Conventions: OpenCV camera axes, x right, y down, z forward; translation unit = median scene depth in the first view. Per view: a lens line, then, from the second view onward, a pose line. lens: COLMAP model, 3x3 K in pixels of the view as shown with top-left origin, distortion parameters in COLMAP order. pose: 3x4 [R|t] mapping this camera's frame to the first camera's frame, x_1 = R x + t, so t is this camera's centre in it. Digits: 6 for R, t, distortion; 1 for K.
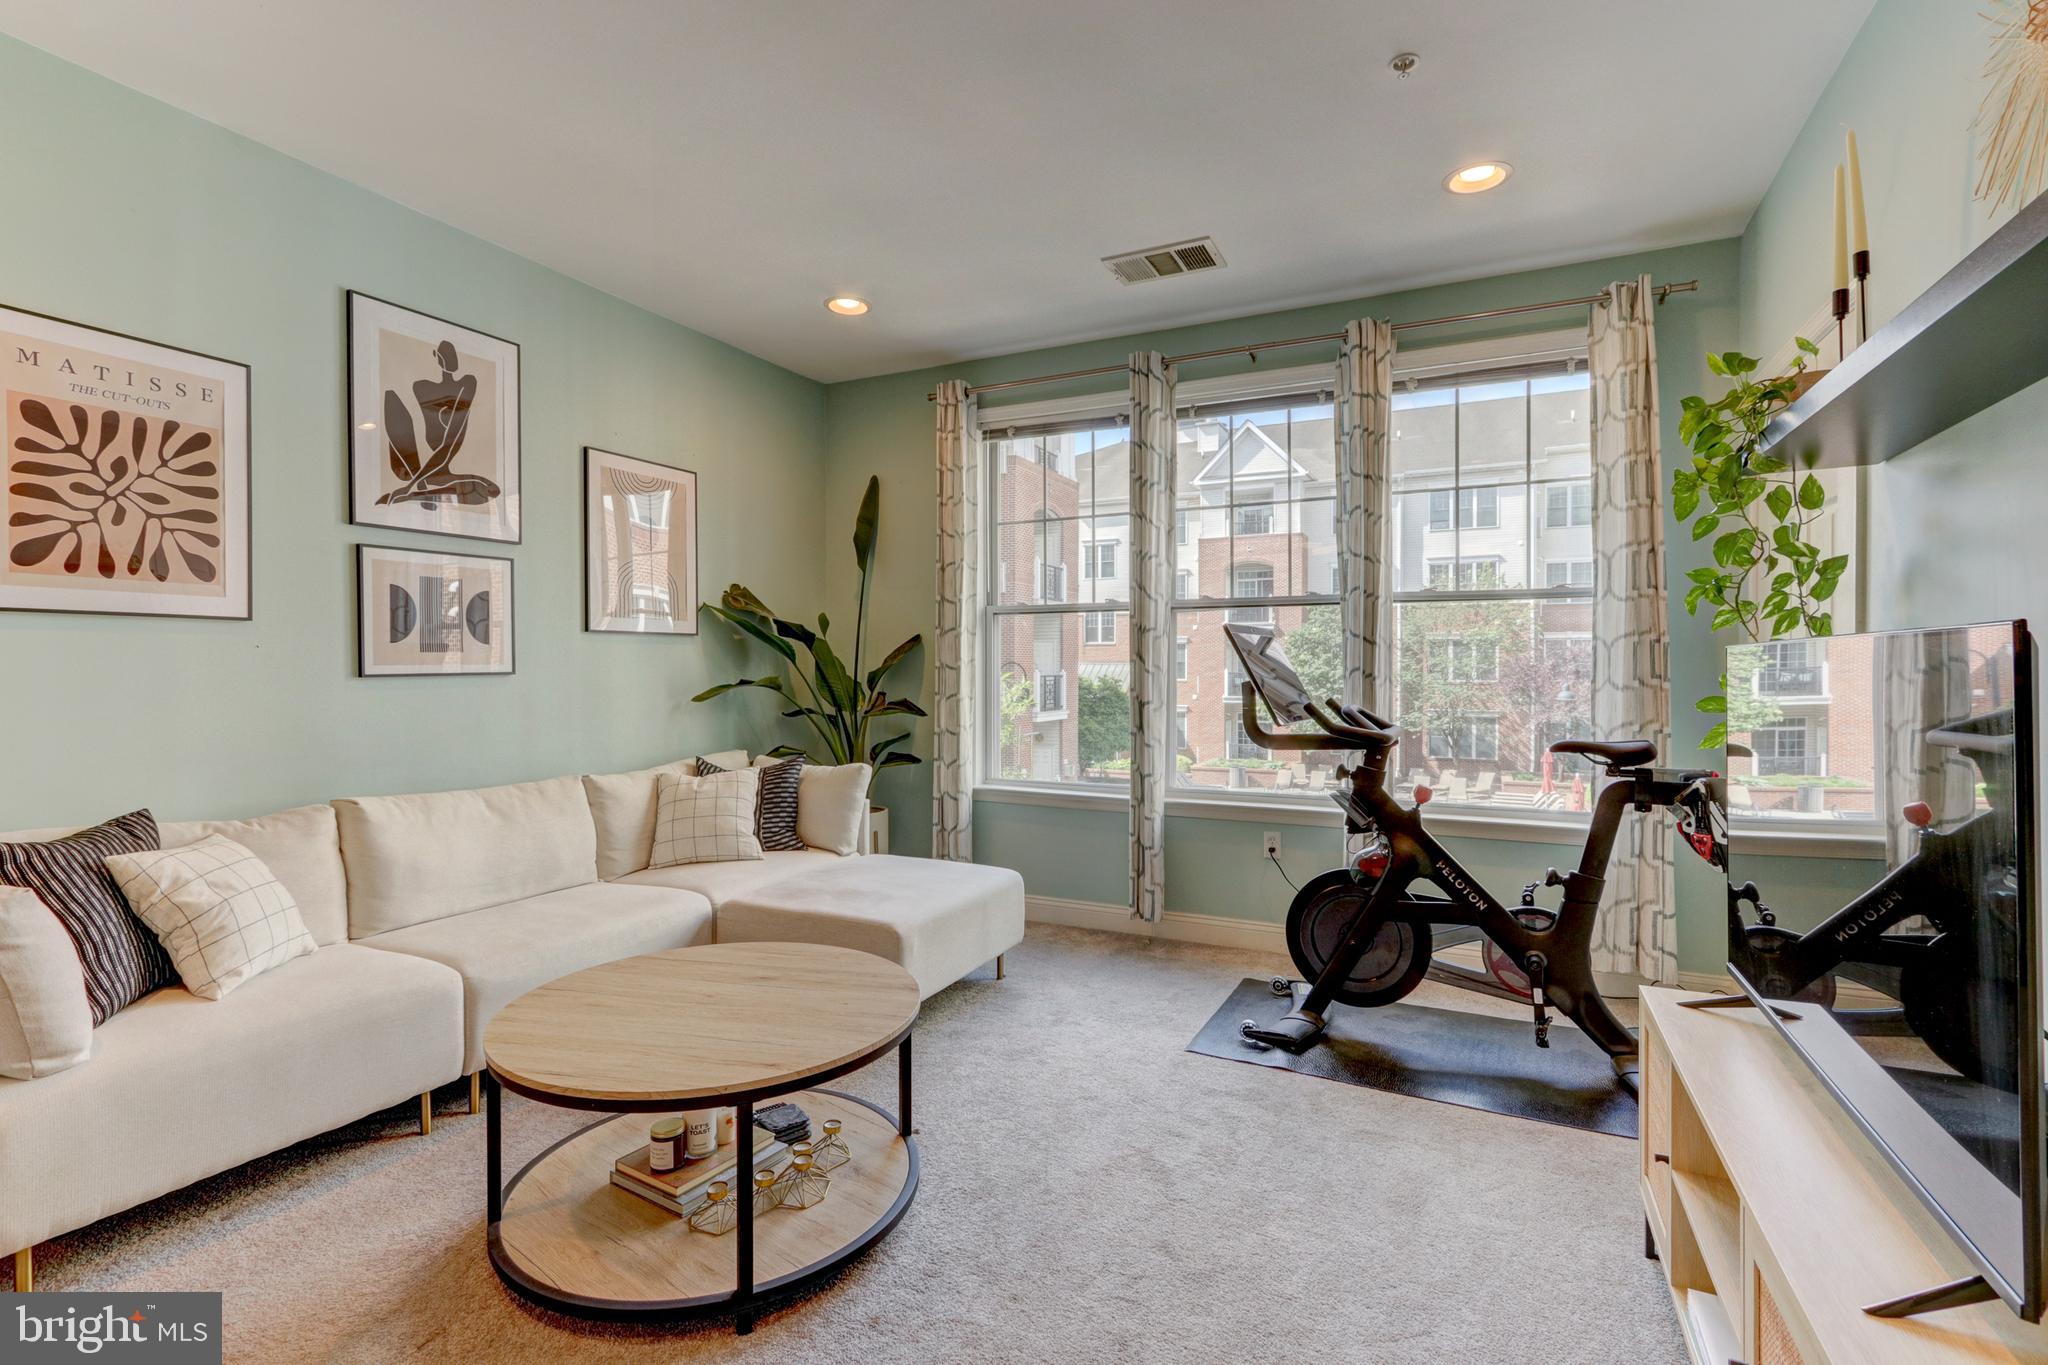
lens RADIAL K [[940.3, 0, 1021.5], [0, 940.3, 676.9], [0, 0, 1]] dist [-0.001136, 0.000296]
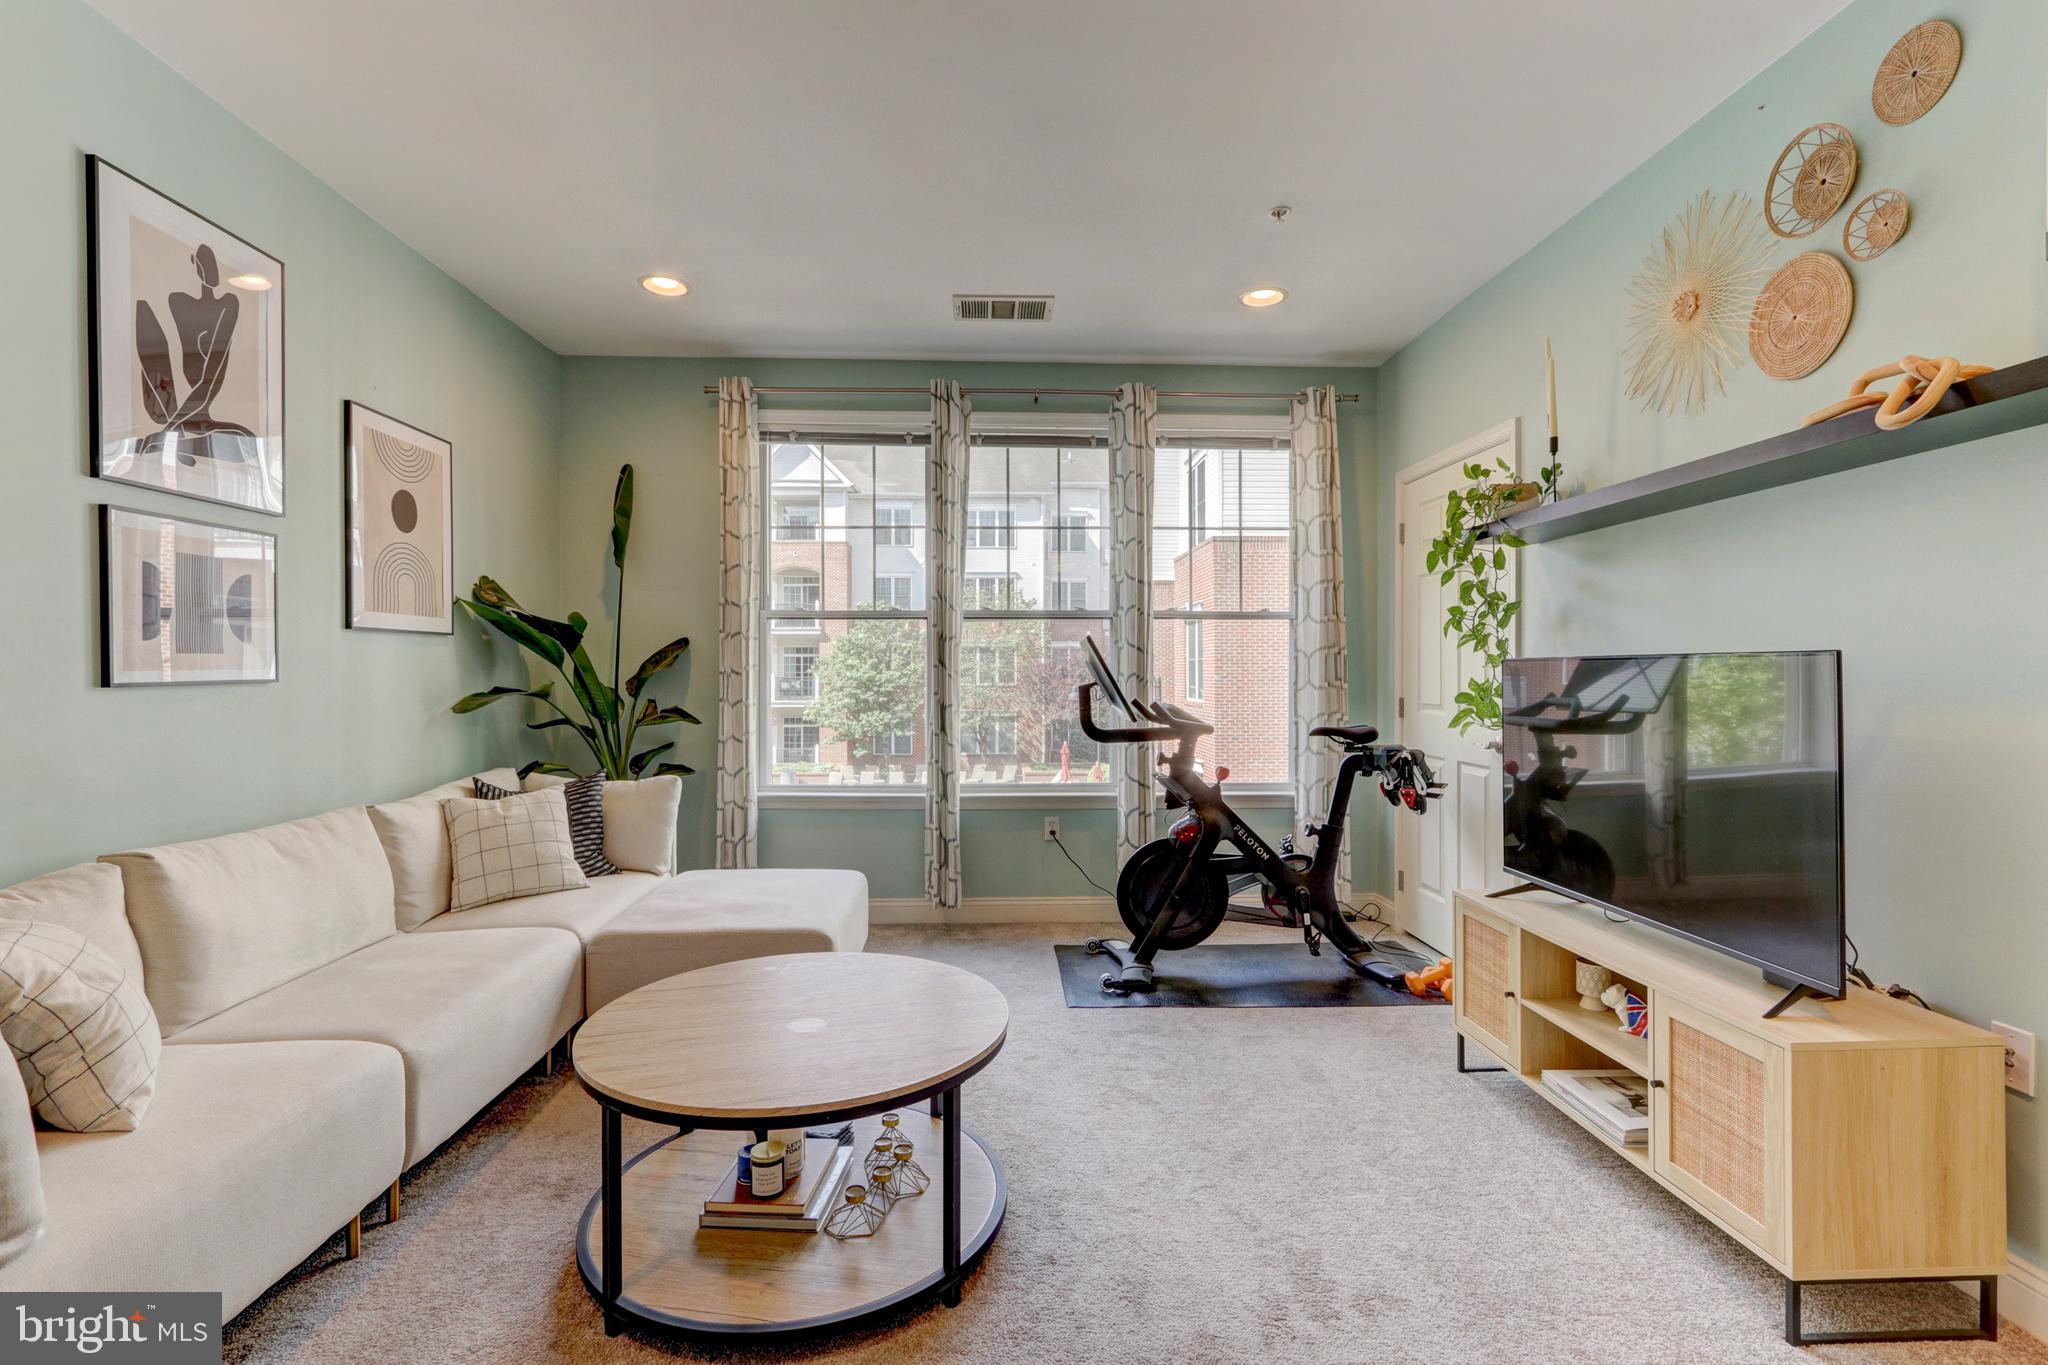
lens RADIAL K [[941.4, 0, 1020.8], [0, 941.4, 673.8], [0, 0, 1]] dist [-0.001214, 0.000336]
pose [[0.878347, -0.001084, 0.478022, -0.385615], [0.004824, 0.999967, -0.006597, -0.001594], [-0.477999, 0.008100, 0.878323, 0.016203]]
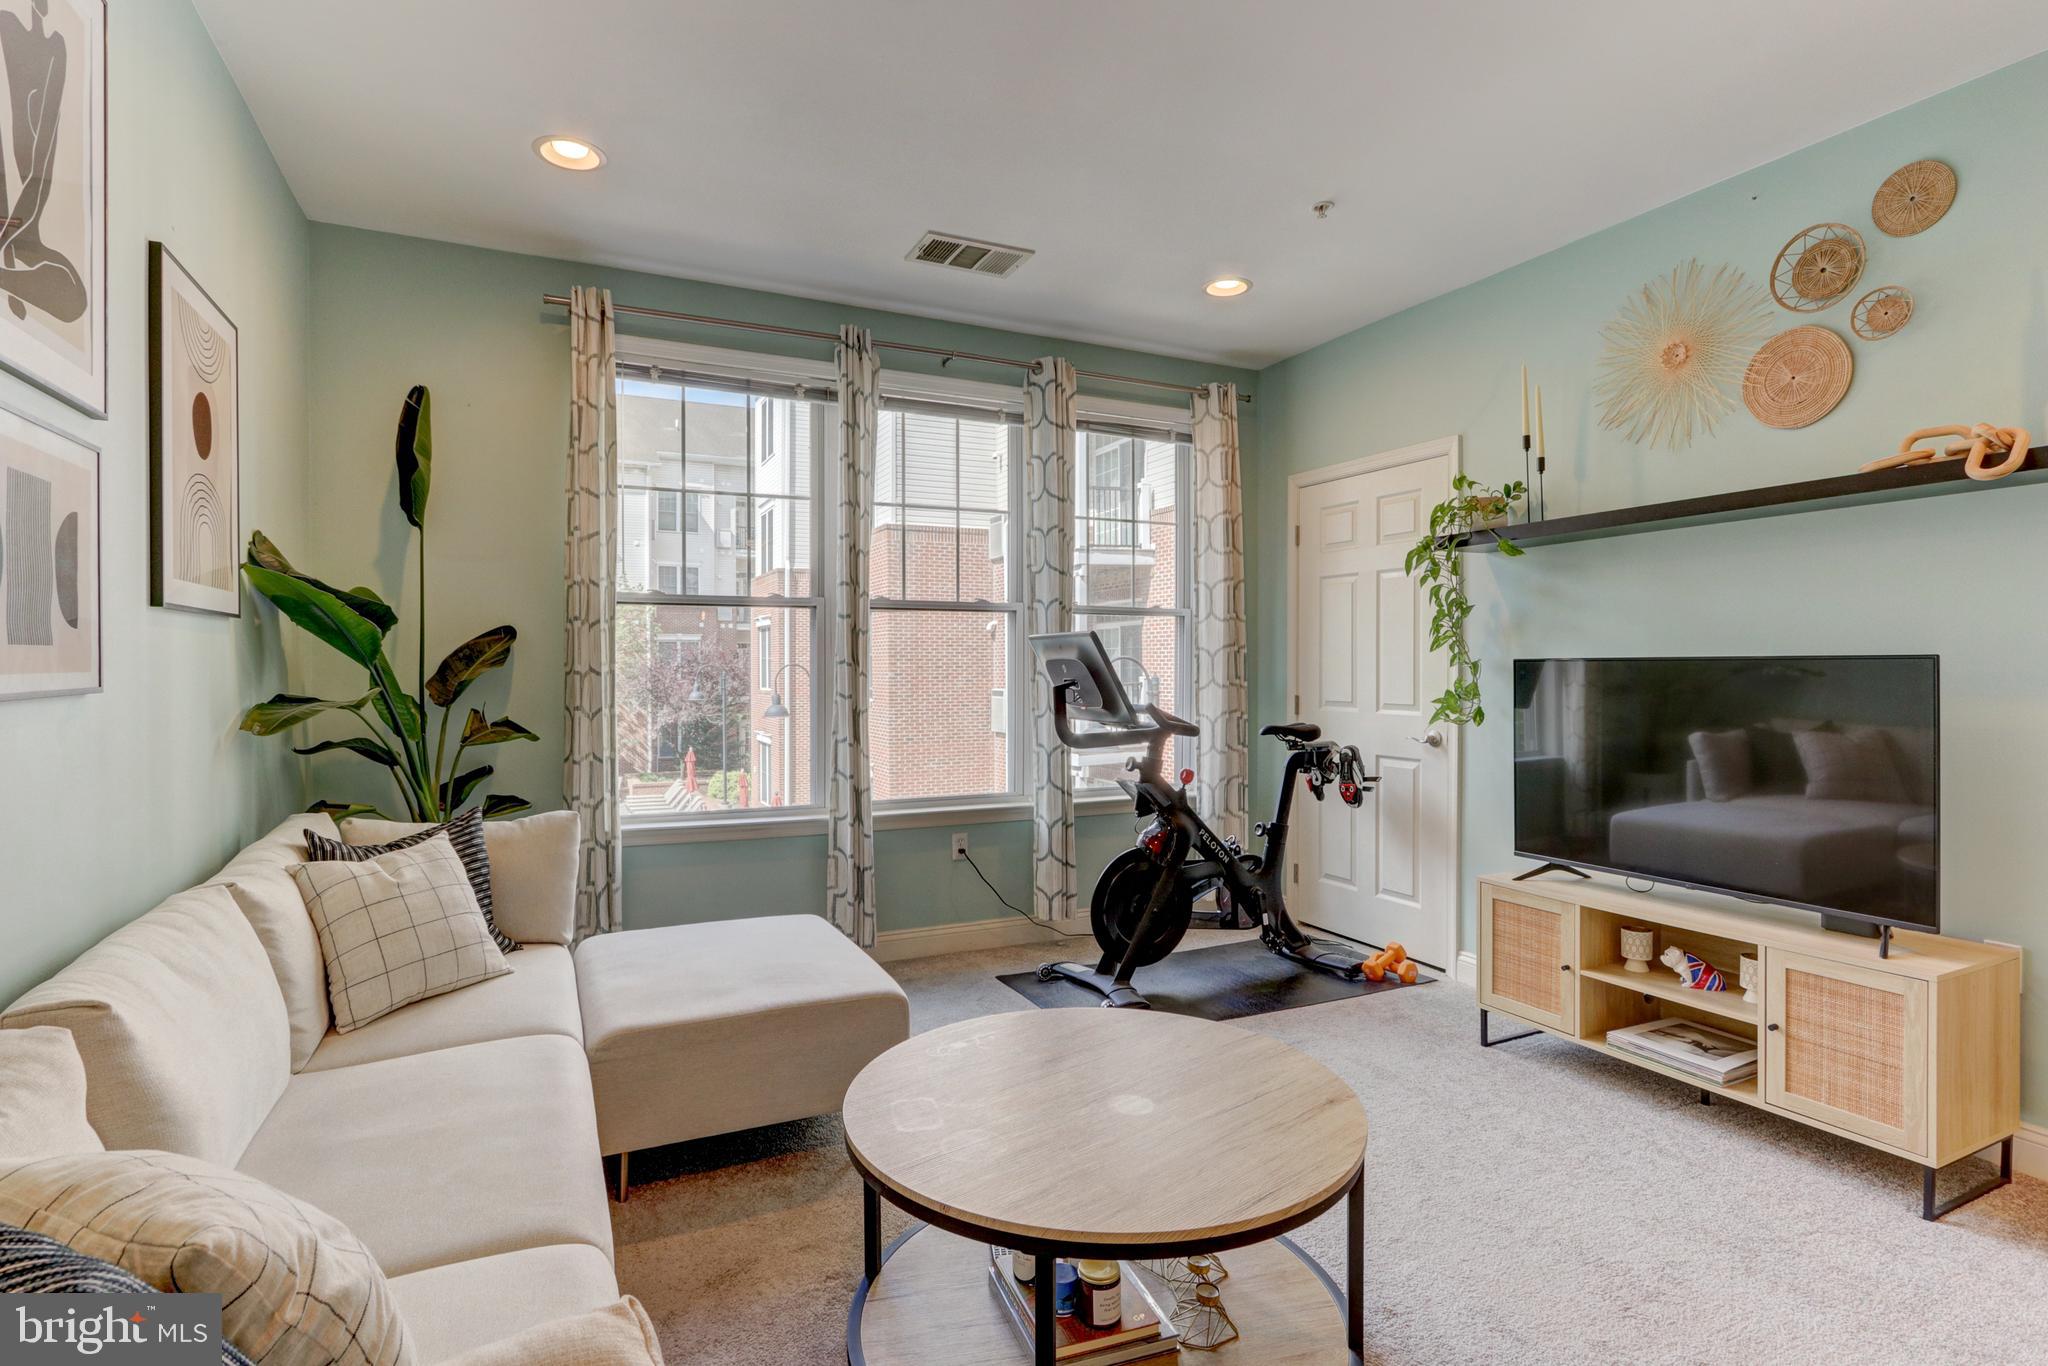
lens RADIAL K [[1009.0, 0, 1021.2], [0, 1009.0, 672.6], [0, 0, 1]] dist [-0.011007, 0.000704]
pose [[0.618201, -0.004327, 0.786008, -0.675703], [0.008604, 0.999962, -0.001262, -0.008452], [-0.785973, 0.007544, 0.618215, 0.337042]]
